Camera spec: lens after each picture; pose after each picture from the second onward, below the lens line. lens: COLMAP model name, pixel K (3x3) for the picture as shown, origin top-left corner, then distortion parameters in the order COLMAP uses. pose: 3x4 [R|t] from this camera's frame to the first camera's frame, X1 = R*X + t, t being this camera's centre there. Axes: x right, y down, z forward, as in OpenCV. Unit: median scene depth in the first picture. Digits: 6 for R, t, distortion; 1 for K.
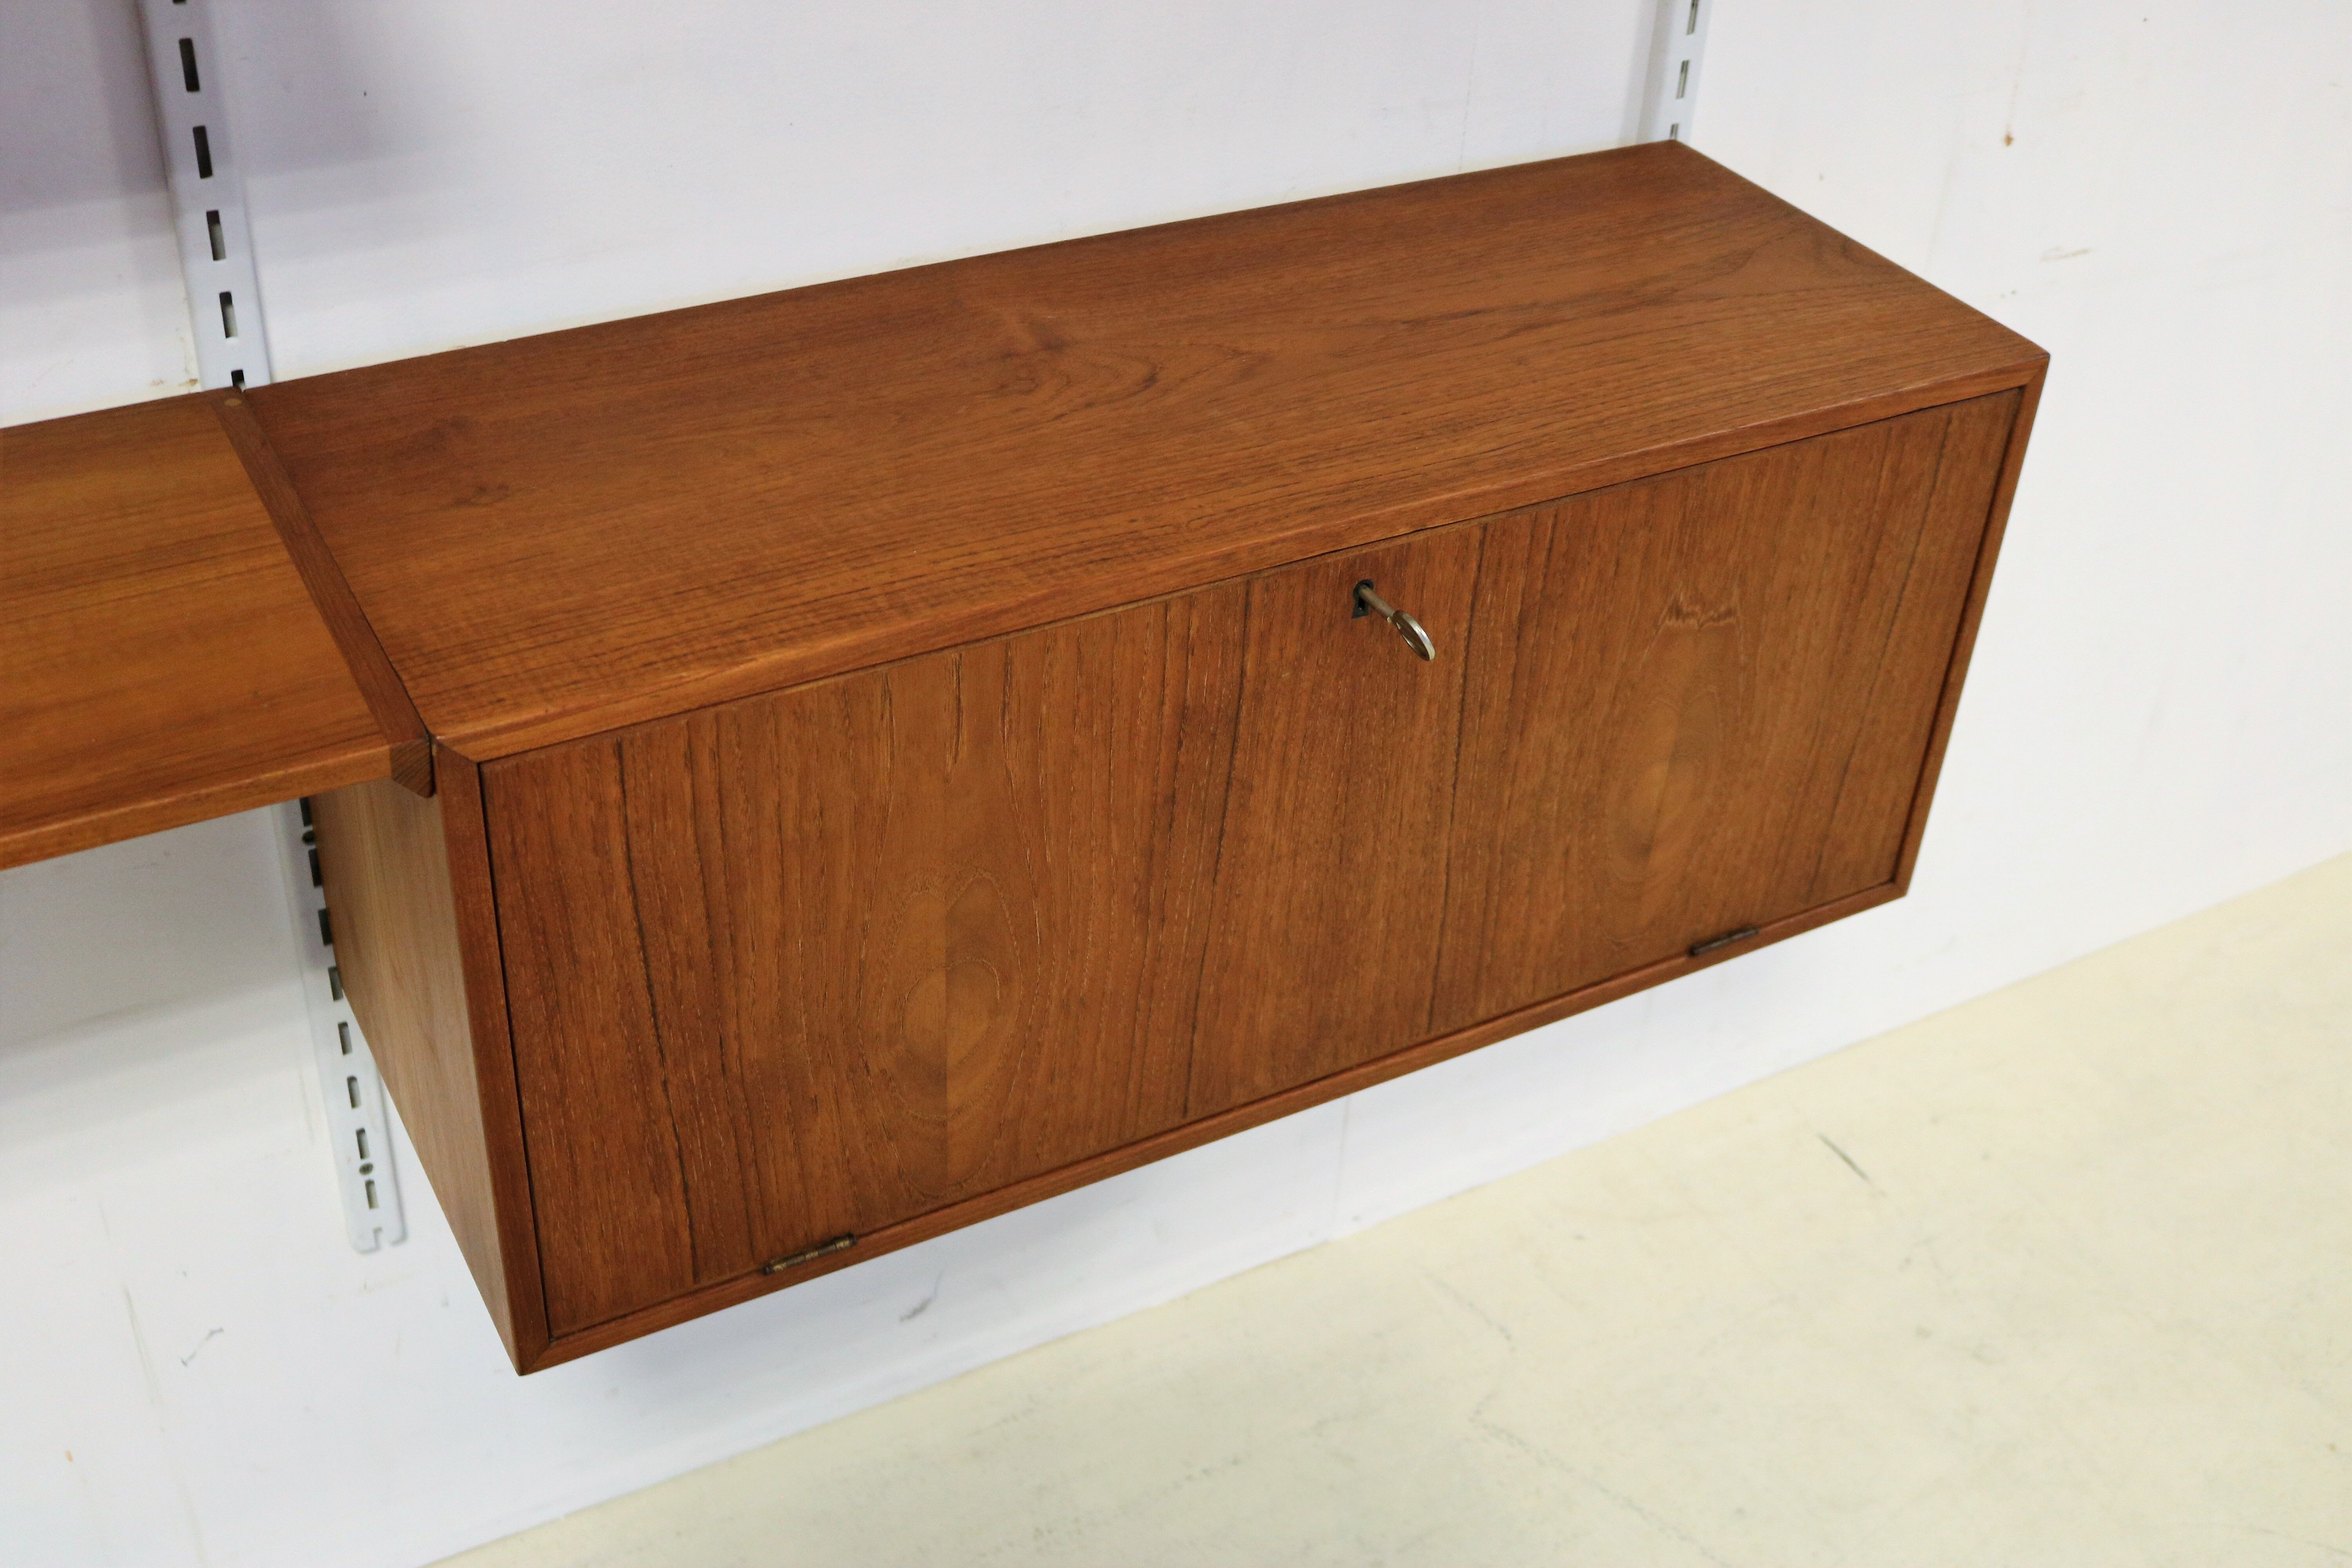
lens RADIAL K [[2611.4, 0, 1169.2], [0, 2611.4, 808.3], [0, 0, 1]] dist [-0.093224, 0.000000]
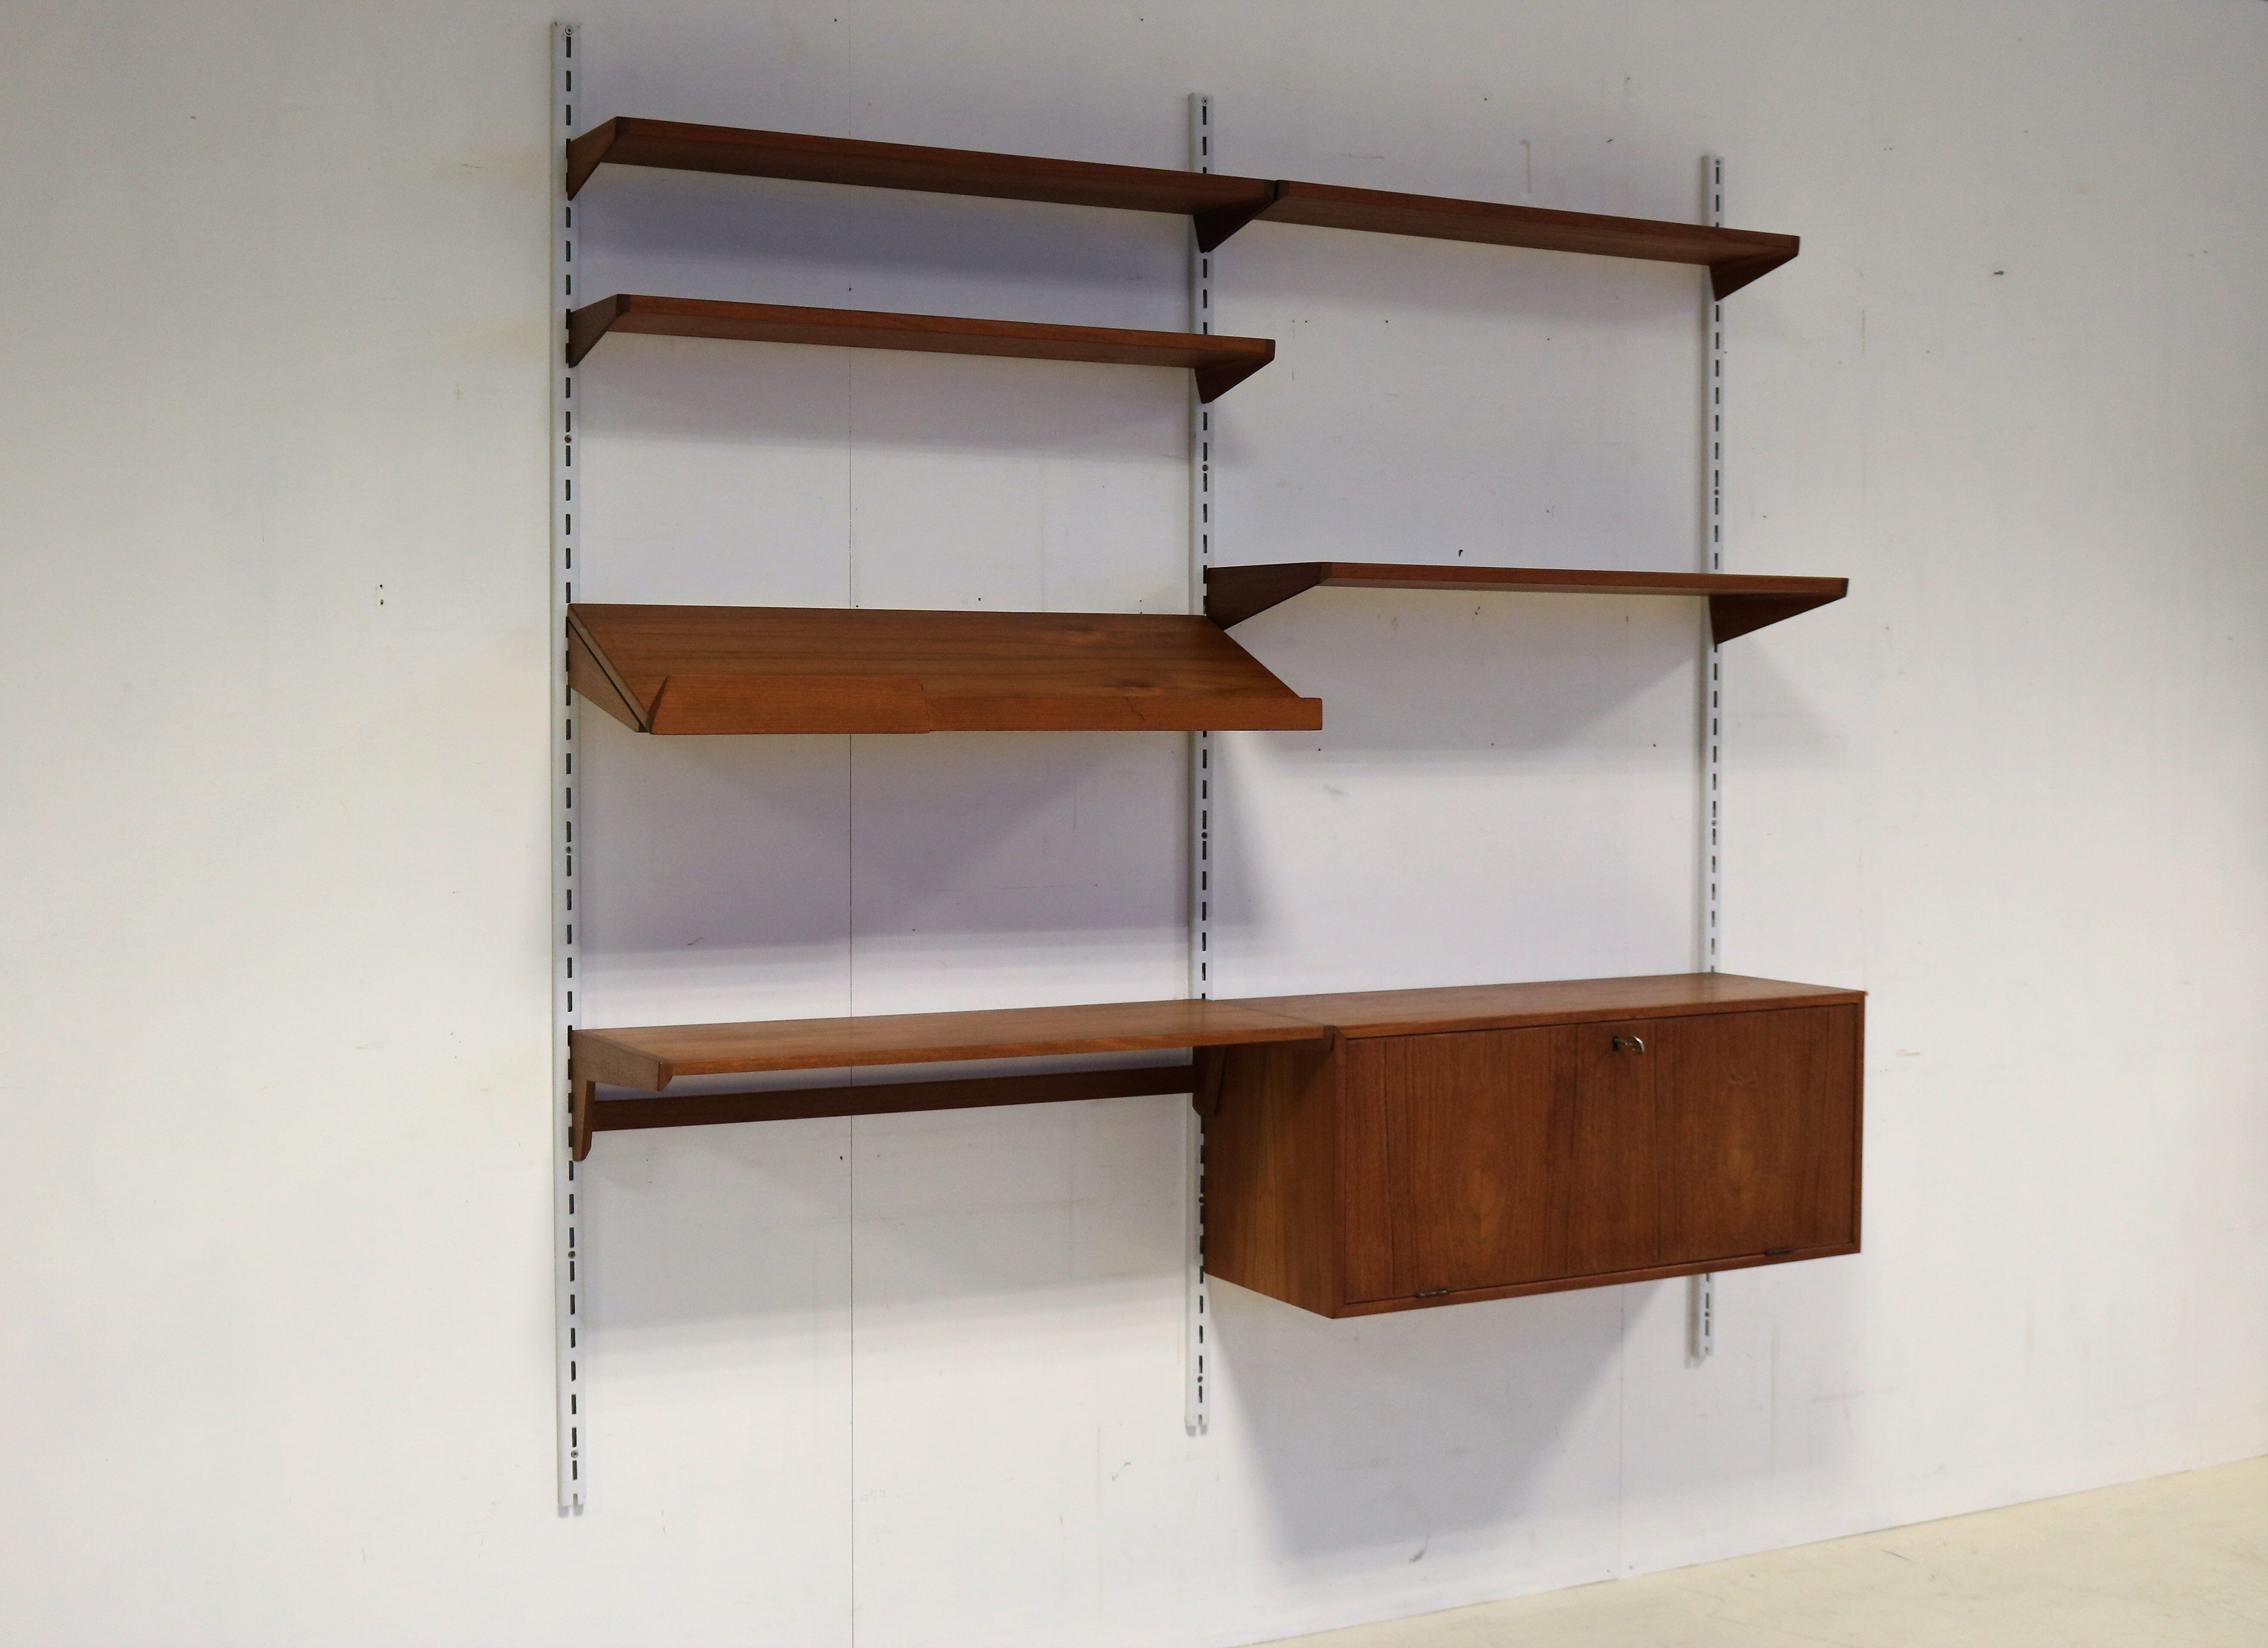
lens RADIAL K [[2895.4, 0, 1128.9], [0, 2895.4, 787.2], [0, 0, 1]] dist [-0.100296, 0.000000]
pose [[0.998560, -0.051167, -0.016089, -0.358628], [0.033516, 0.829420, -0.557620, 1.310050], [0.041876, 0.556278, 0.829941, -1.631156]]
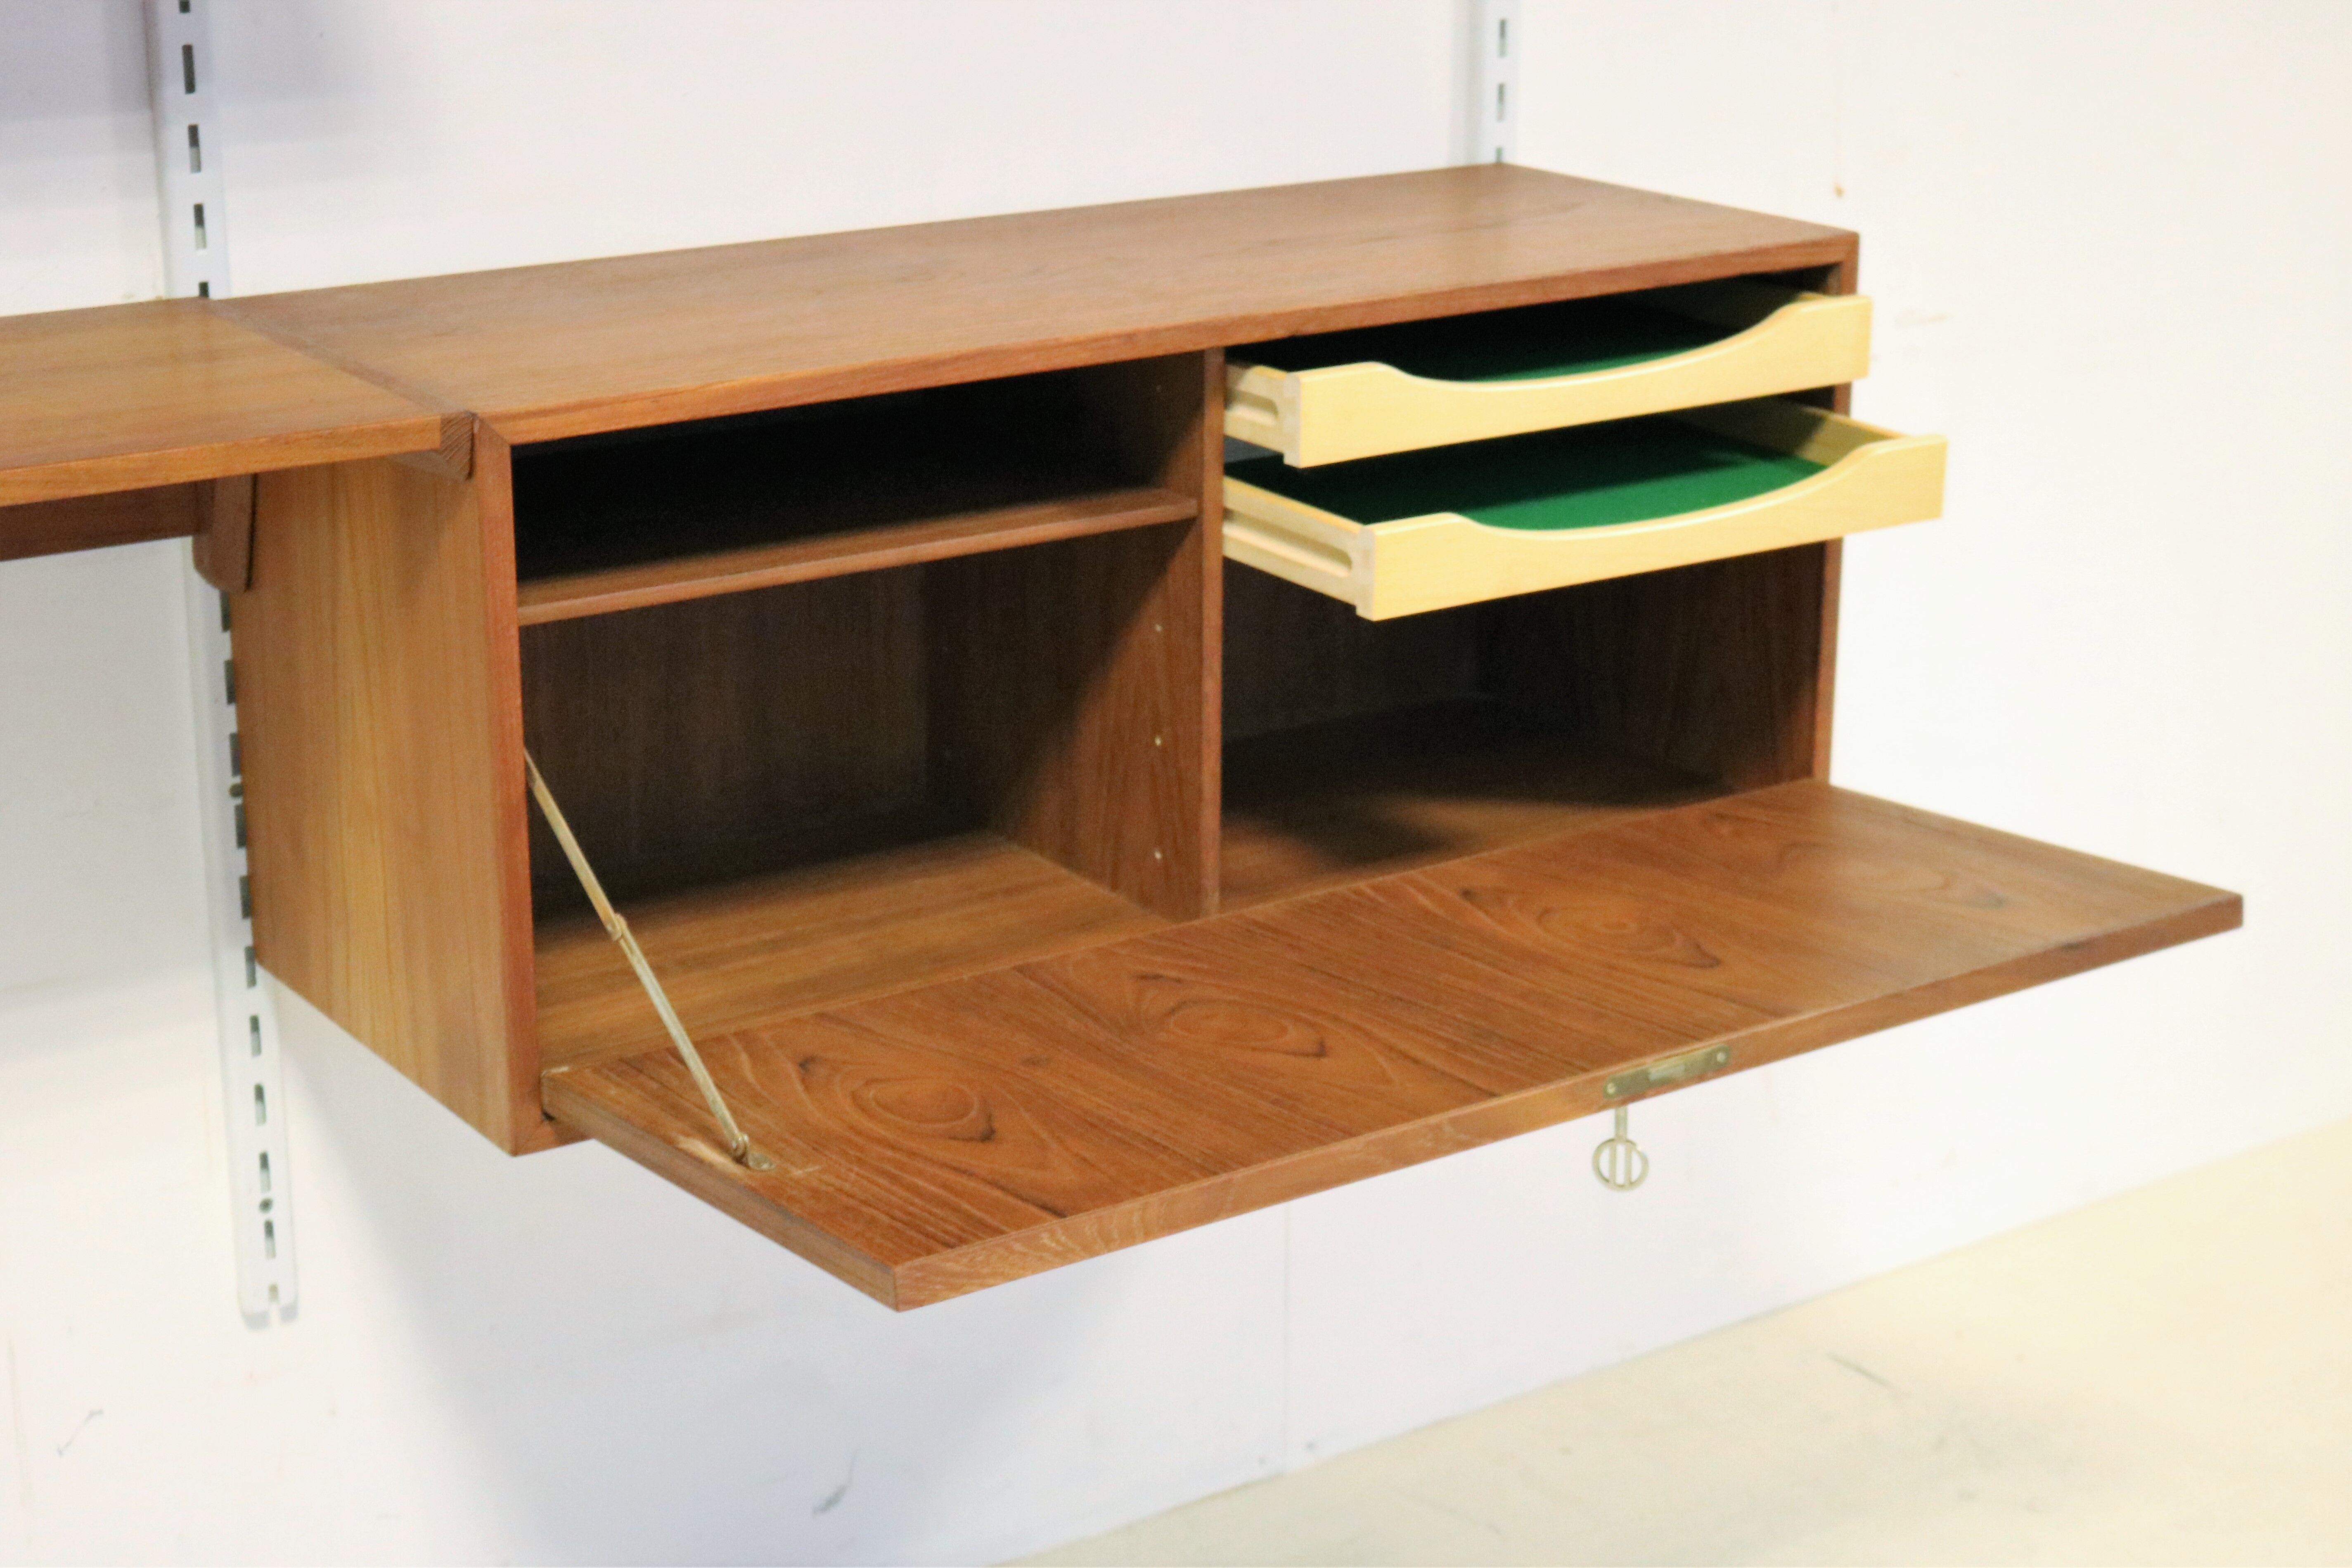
lens RADIAL K [[3880.7, 0, 1175.9], [0, 3880.7, 800.6], [0, 0, 1]] dist [-0.048937, 0.000000]
pose [[0.993626, -0.078750, 0.080662, -0.096968], [0.099485, 0.949082, -0.298909, 0.533501], [-0.053016, 0.305028, 0.950866, -0.478749]]
